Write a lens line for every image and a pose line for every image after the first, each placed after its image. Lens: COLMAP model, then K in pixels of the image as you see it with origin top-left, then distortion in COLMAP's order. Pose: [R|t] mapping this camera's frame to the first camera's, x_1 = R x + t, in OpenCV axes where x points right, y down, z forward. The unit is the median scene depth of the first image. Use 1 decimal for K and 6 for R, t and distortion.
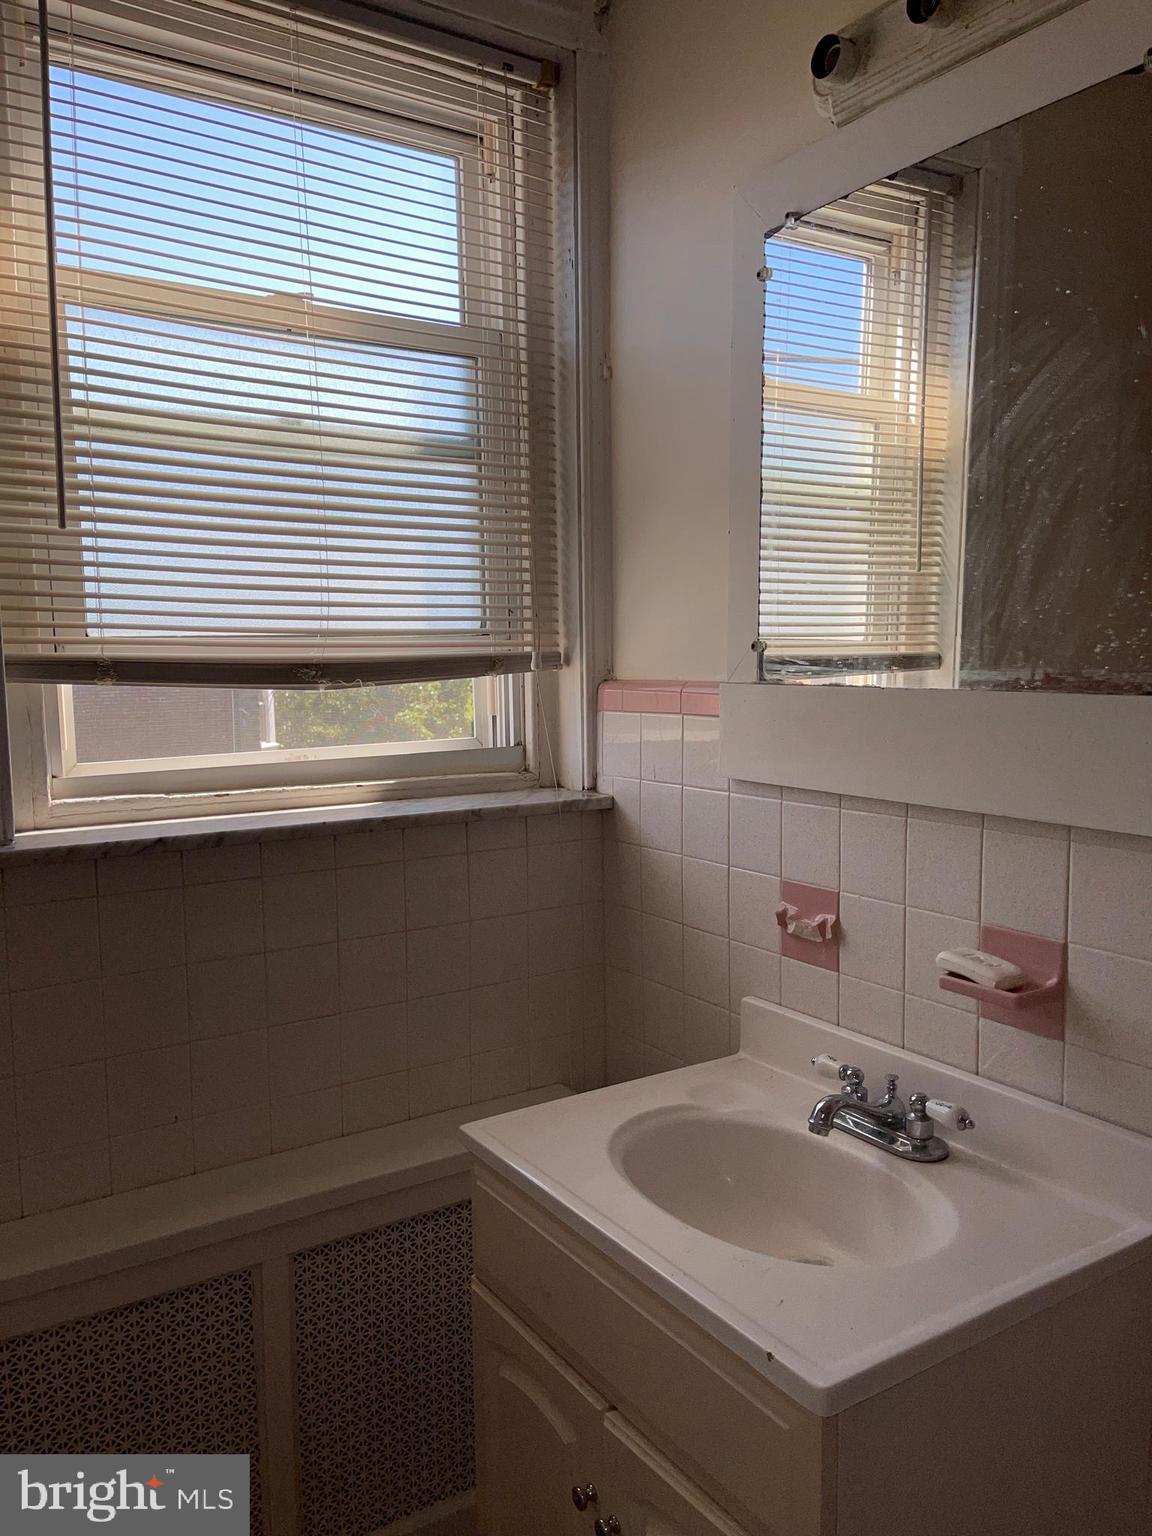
lens RADIAL K [[1157.8, 0, 576.0], [0, 1157.8, 768.0], [0, 0, 1]] dist [0.079104, -0.114940]
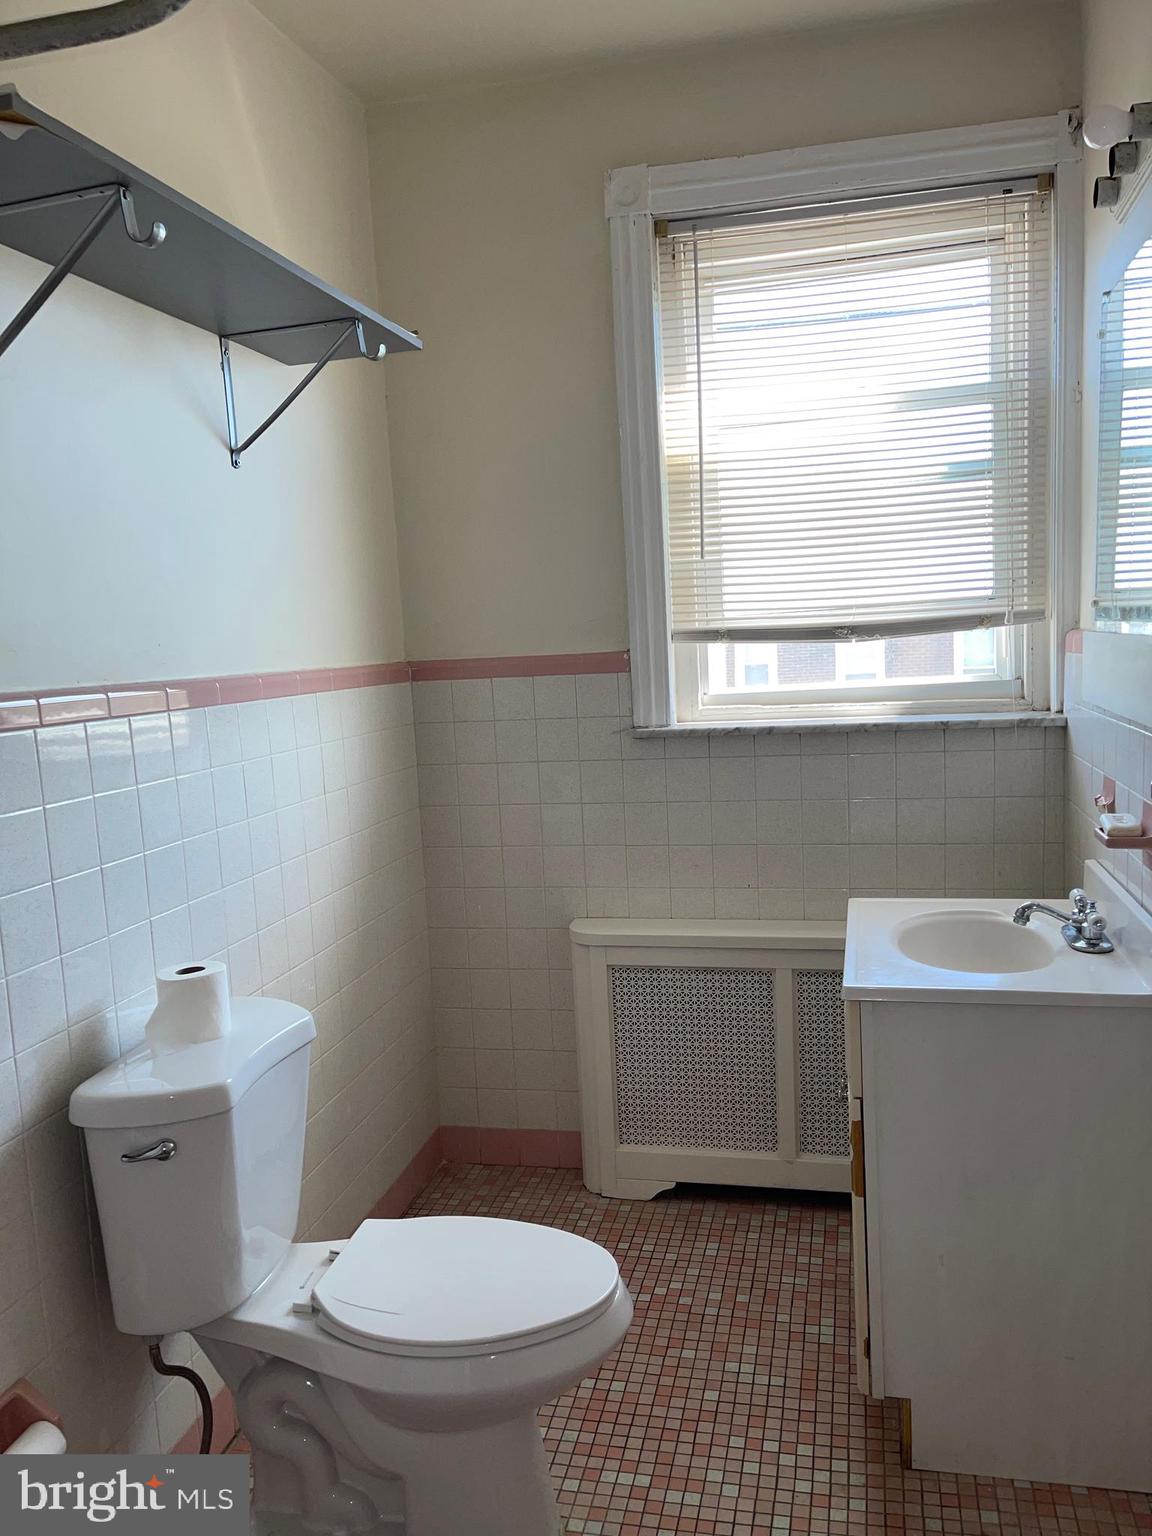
lens RADIAL K [[1157.8, 0, 576.0], [0, 1157.8, 768.0], [0, 0, 1]] dist [0.079104, -0.114940]
pose [[0.681561, 0.058608, -0.729410, 0.650789], [-0.026827, 0.998119, 0.055131, 0.024550], [0.731269, -0.018008, 0.681851, -0.341514]]
